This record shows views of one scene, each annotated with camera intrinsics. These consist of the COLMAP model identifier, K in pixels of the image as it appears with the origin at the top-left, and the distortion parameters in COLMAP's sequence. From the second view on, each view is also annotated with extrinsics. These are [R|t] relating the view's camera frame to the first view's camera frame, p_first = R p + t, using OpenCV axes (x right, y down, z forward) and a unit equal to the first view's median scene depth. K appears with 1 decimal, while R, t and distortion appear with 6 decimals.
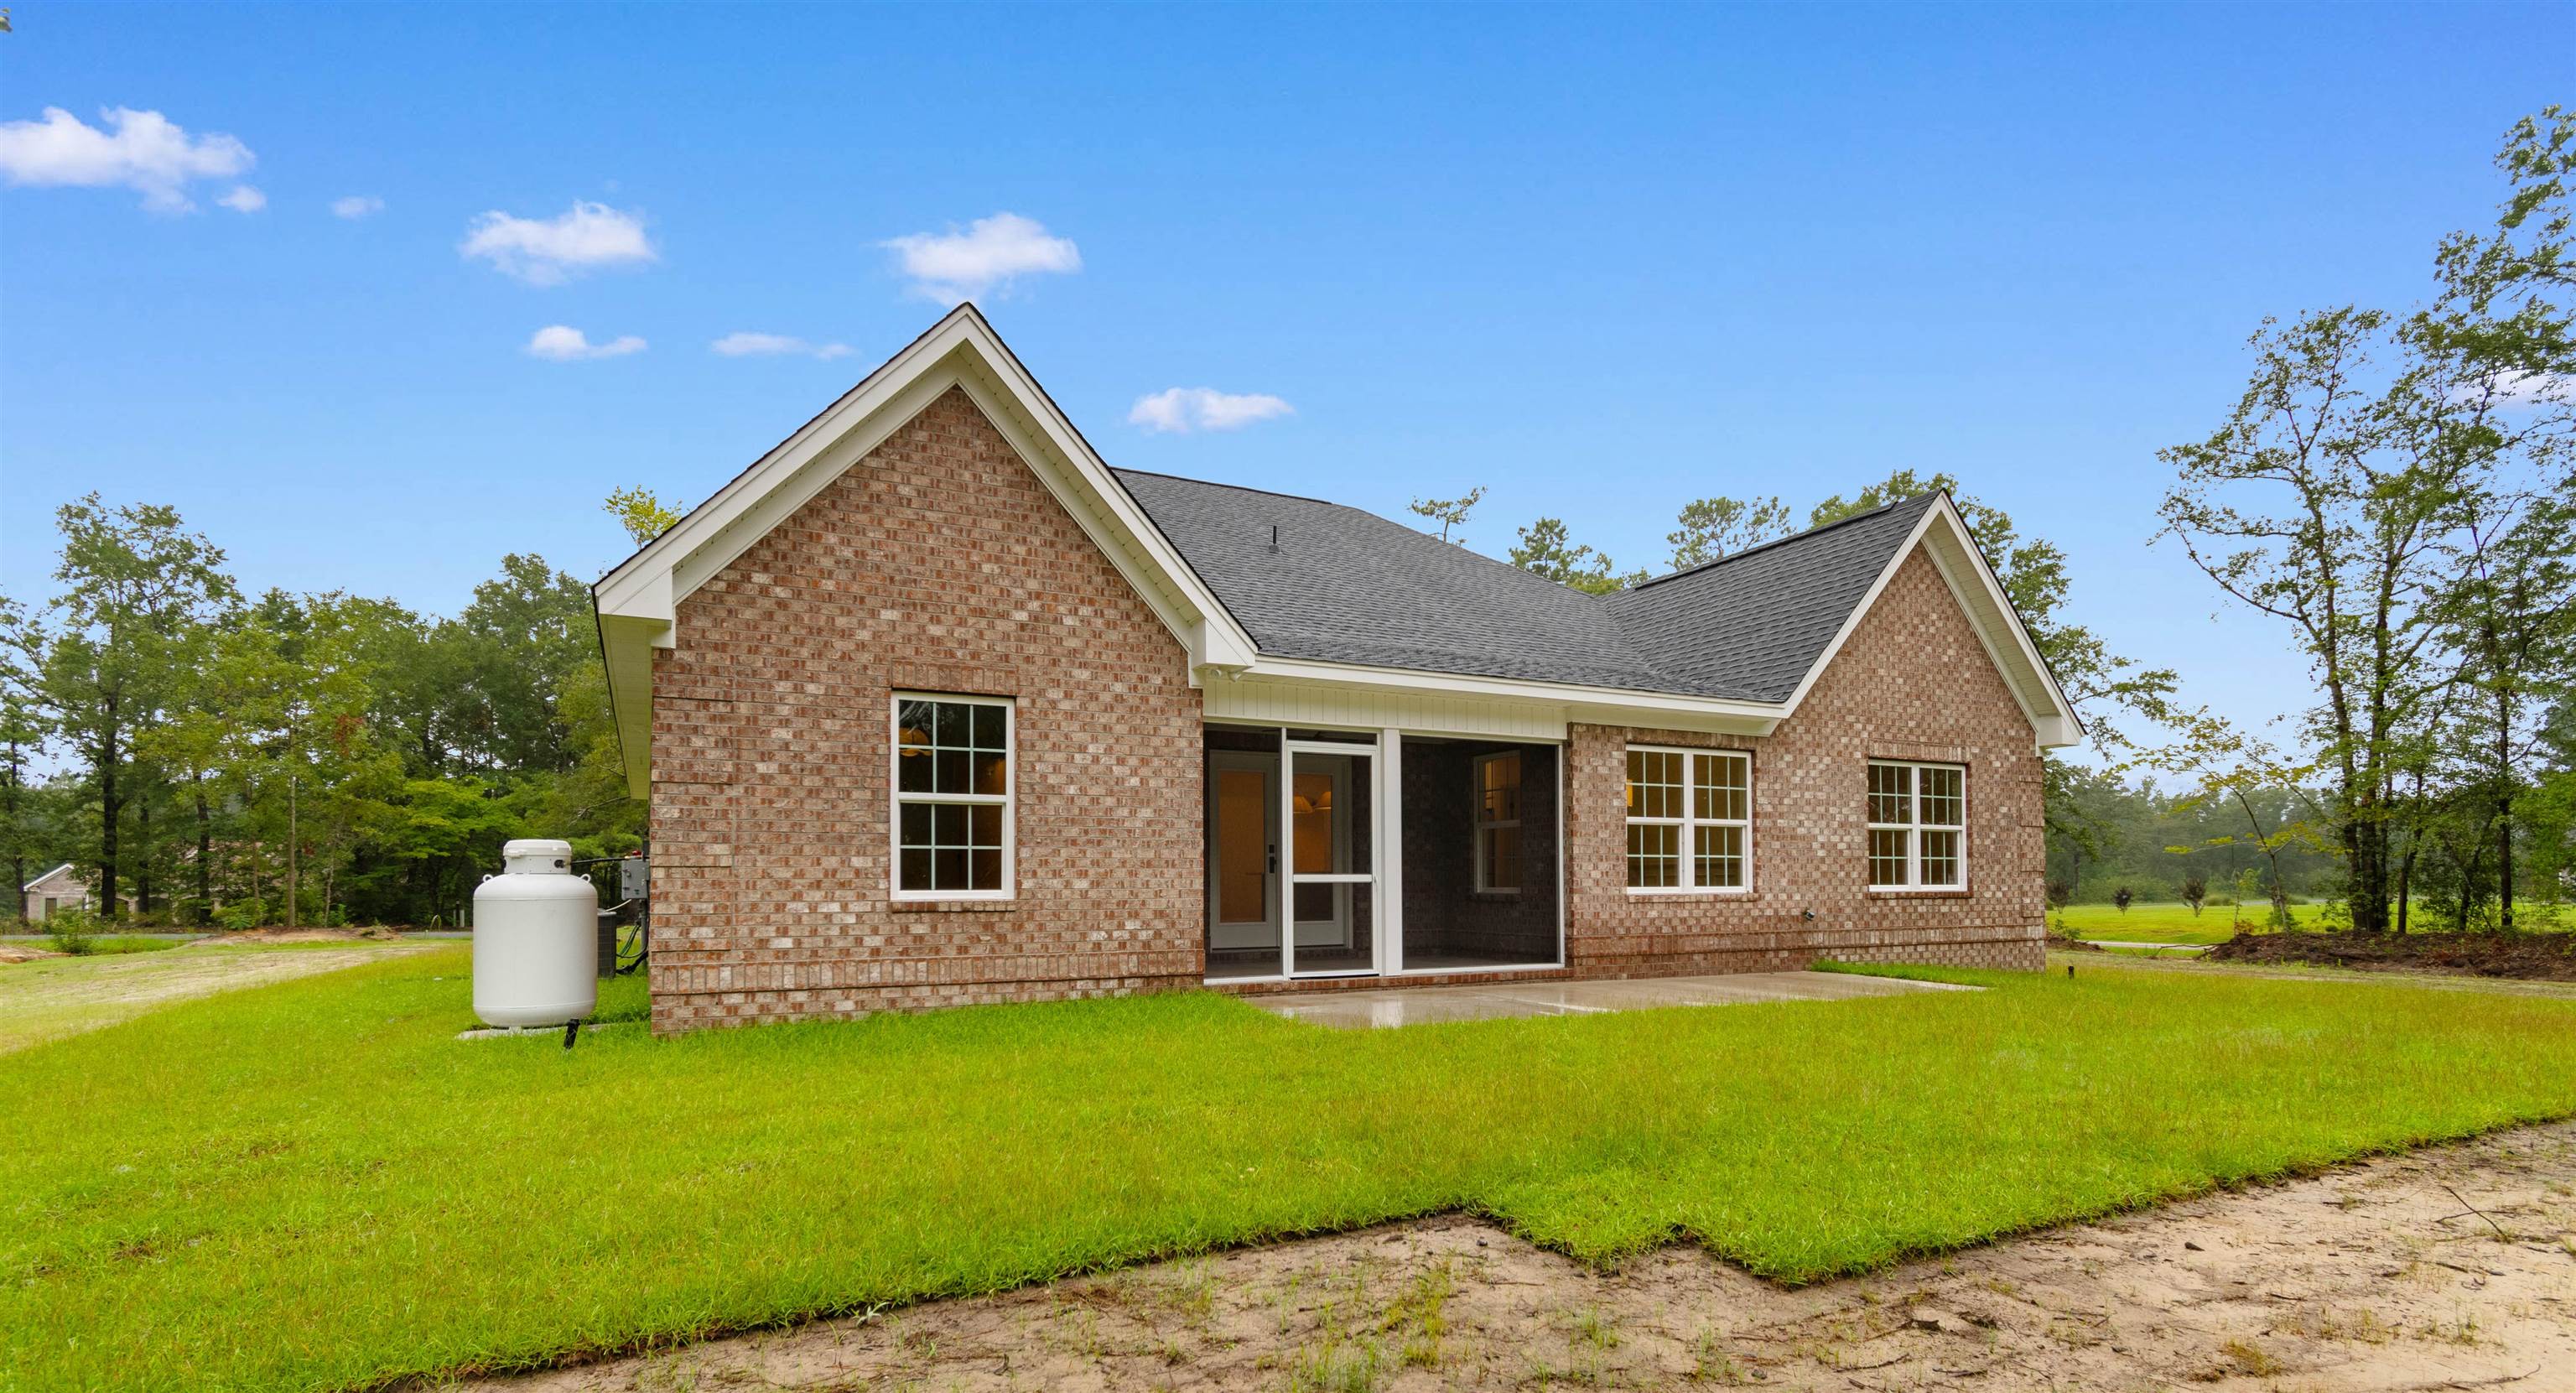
lens RADIAL K [[1197.4, 0, 1285.9], [0, 1197.4, 692.4], [0, 0, 1]] dist [-0.003158, -0.000082]
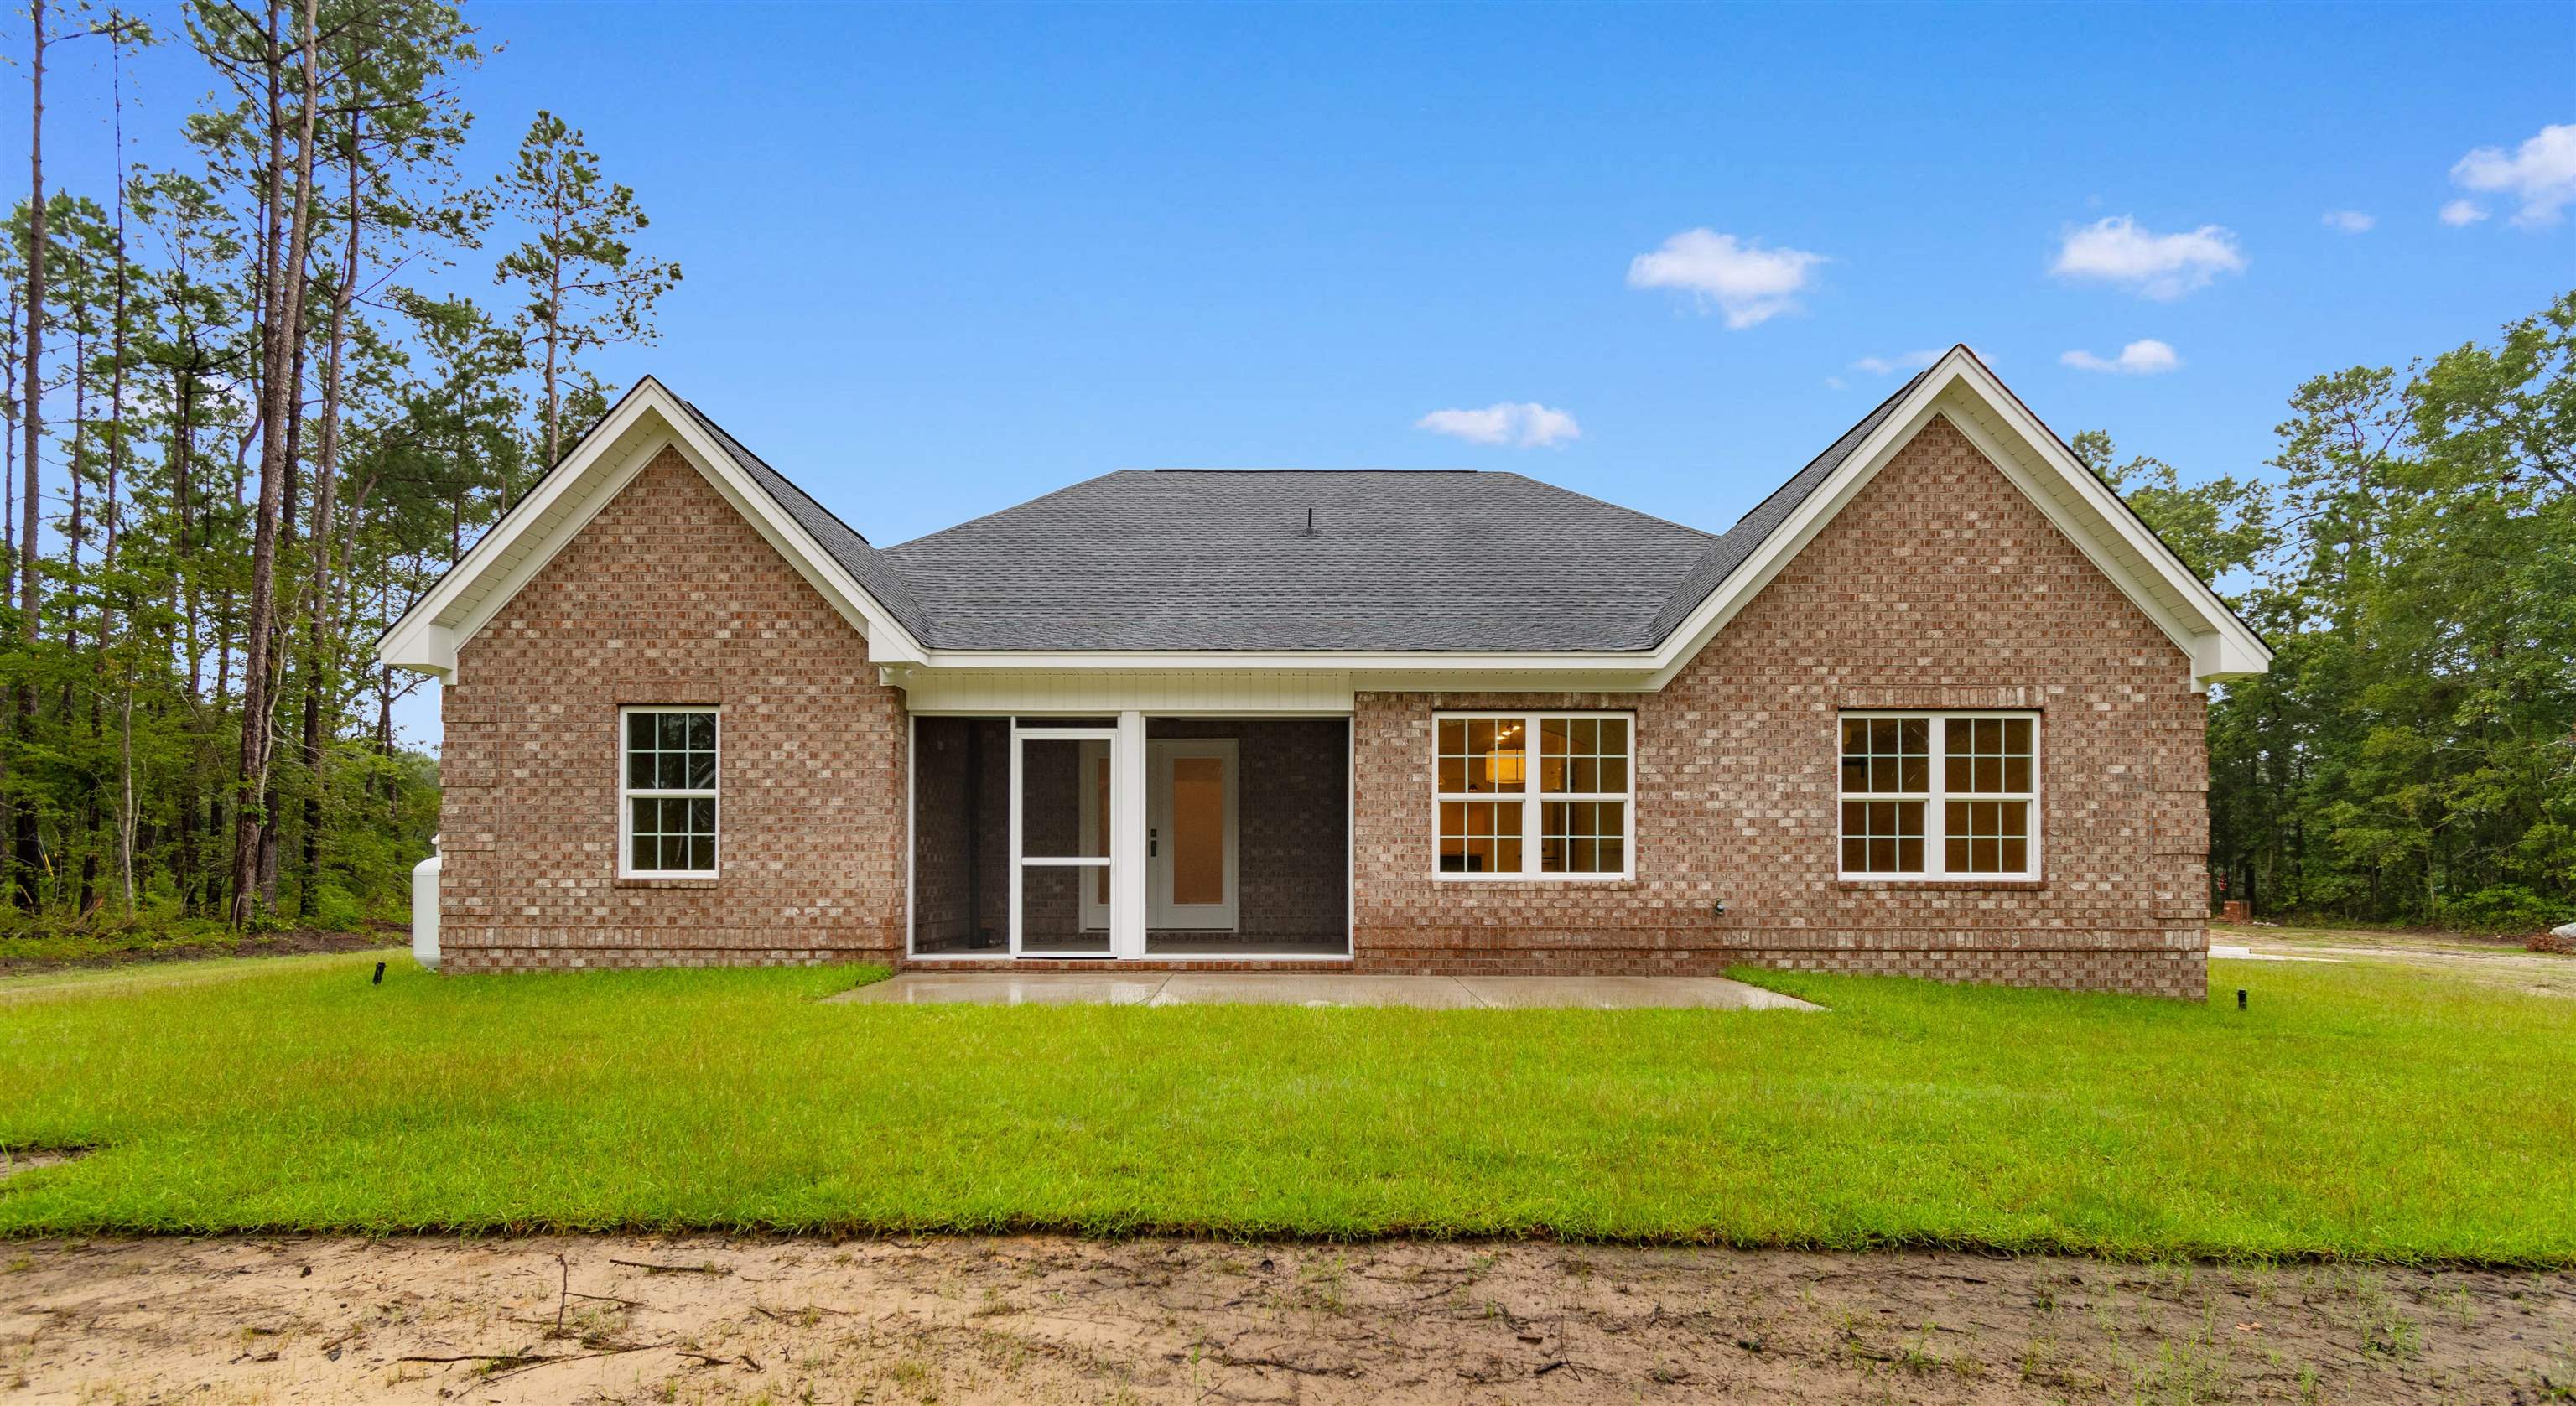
lens RADIAL K [[1195.6, 0, 1288.0], [0, 1195.6, 706.2], [0, 0, 1]] dist [-0.000238, -0.000588]
pose [[0.890080, -0.060798, -0.451732, 0.754184], [0.067605, 0.997712, -0.001075, 0.042127], [0.450763, -0.029582, 0.892153, 0.206128]]
